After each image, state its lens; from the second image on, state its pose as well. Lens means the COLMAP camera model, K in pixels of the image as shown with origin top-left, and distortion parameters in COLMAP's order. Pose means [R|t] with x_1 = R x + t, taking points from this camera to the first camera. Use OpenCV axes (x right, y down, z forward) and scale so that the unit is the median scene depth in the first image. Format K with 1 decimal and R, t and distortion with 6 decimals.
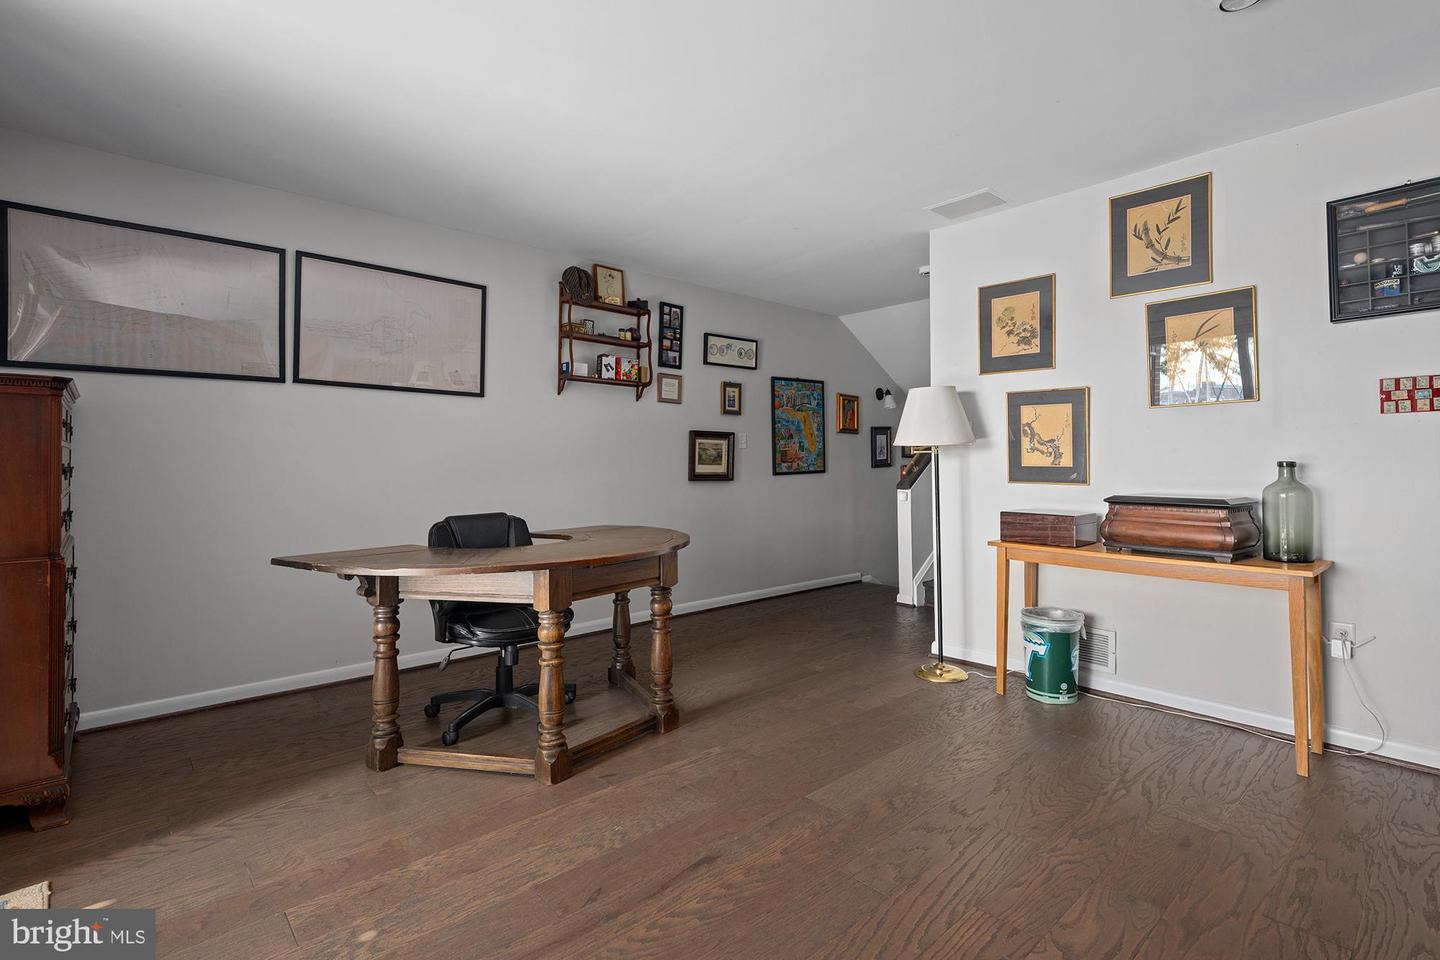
lens RADIAL K [[656.0, 0, 748.6], [0, 656.0, 450.4], [0, 0, 1]] dist [0.005050, -0.000752]
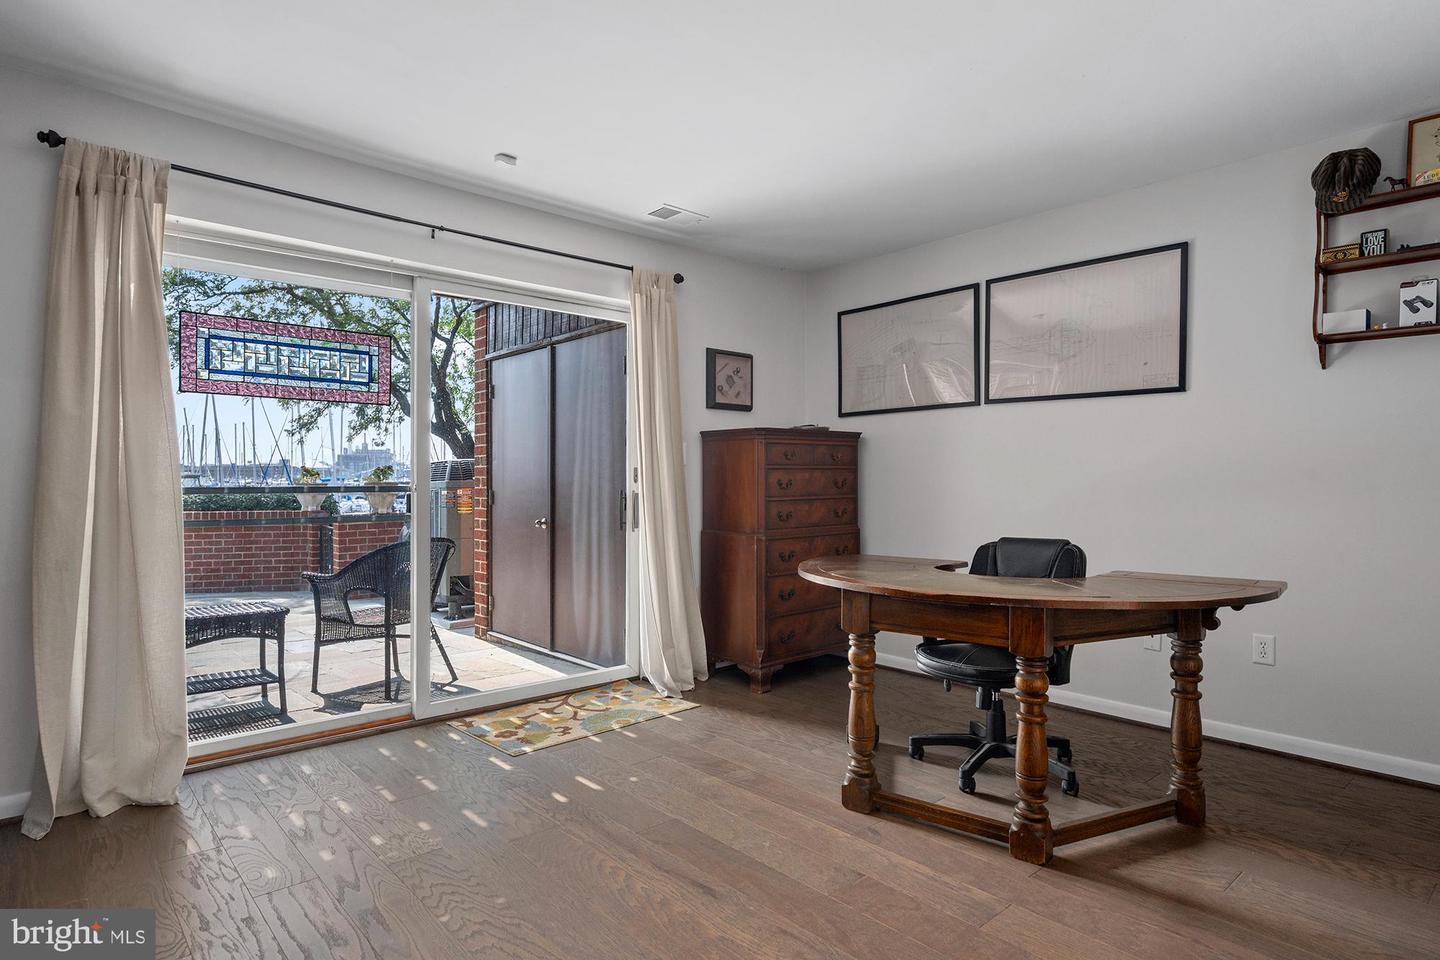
lens RADIAL K [[785.7, 0, 721.0], [0, 785.7, 478.0], [0, 0, 1]] dist [0.003645, -0.001160]
pose [[-0.002937, 0.002035, -0.999994, 0.605364], [0.018778, 0.999822, 0.001980, 0.007846], [0.999819, -0.018772, -0.002975, 0.572001]]
